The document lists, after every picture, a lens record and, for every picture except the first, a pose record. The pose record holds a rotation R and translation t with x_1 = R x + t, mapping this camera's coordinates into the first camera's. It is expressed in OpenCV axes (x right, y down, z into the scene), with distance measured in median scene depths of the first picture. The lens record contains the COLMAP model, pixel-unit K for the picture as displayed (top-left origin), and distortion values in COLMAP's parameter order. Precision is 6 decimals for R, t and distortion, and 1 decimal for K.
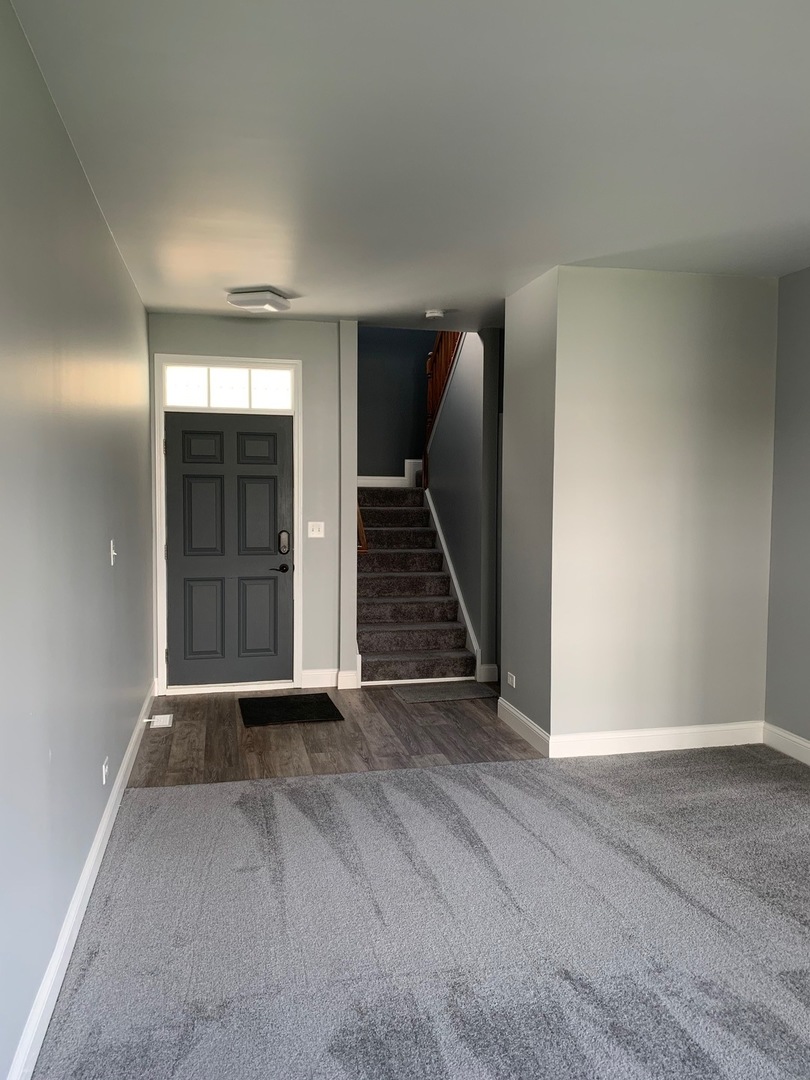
lens RADIAL K [[829.1, 0, 405.0], [0, 829.1, 540.0], [0, 0, 1]] dist [0.028449, -0.015440]
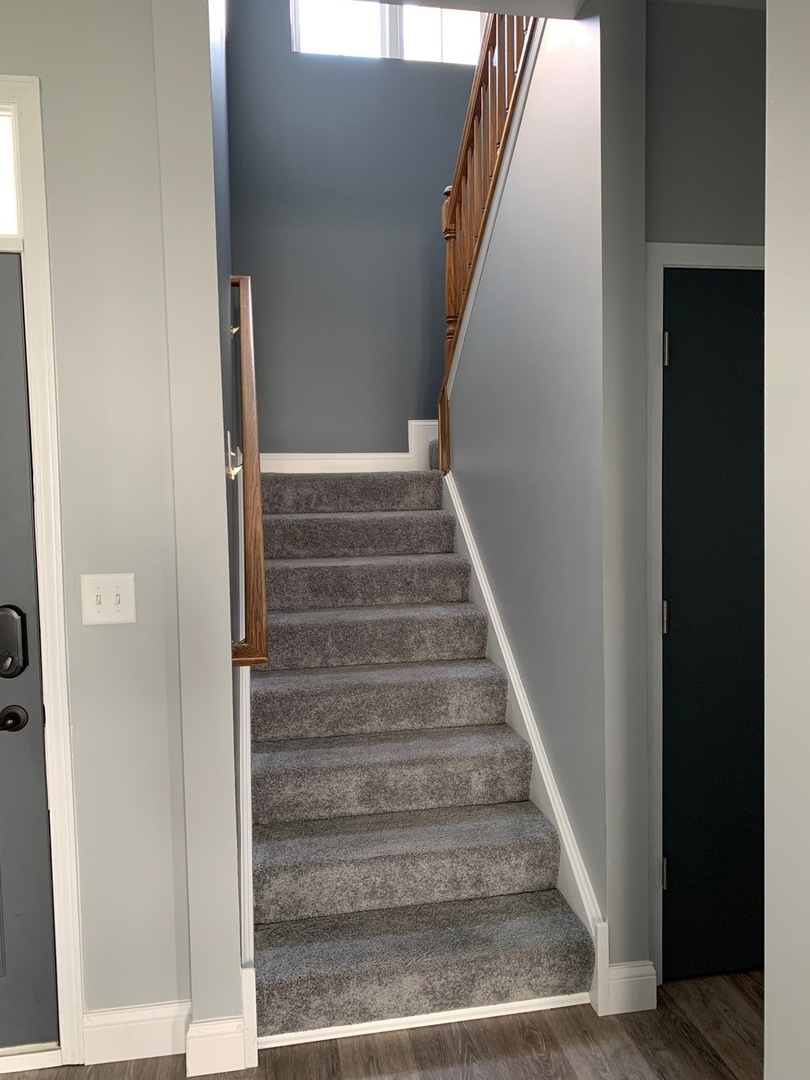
lens RADIAL K [[829.1, 0, 405.0], [0, 829.1, 540.0], [0, 0, 1]] dist [0.028449, -0.015440]
pose [[0.998948, -0.024504, -0.038750, 0.020931], [0.024871, 0.999650, 0.009027, -0.030347], [0.038515, -0.009982, 0.999208, 0.570792]]
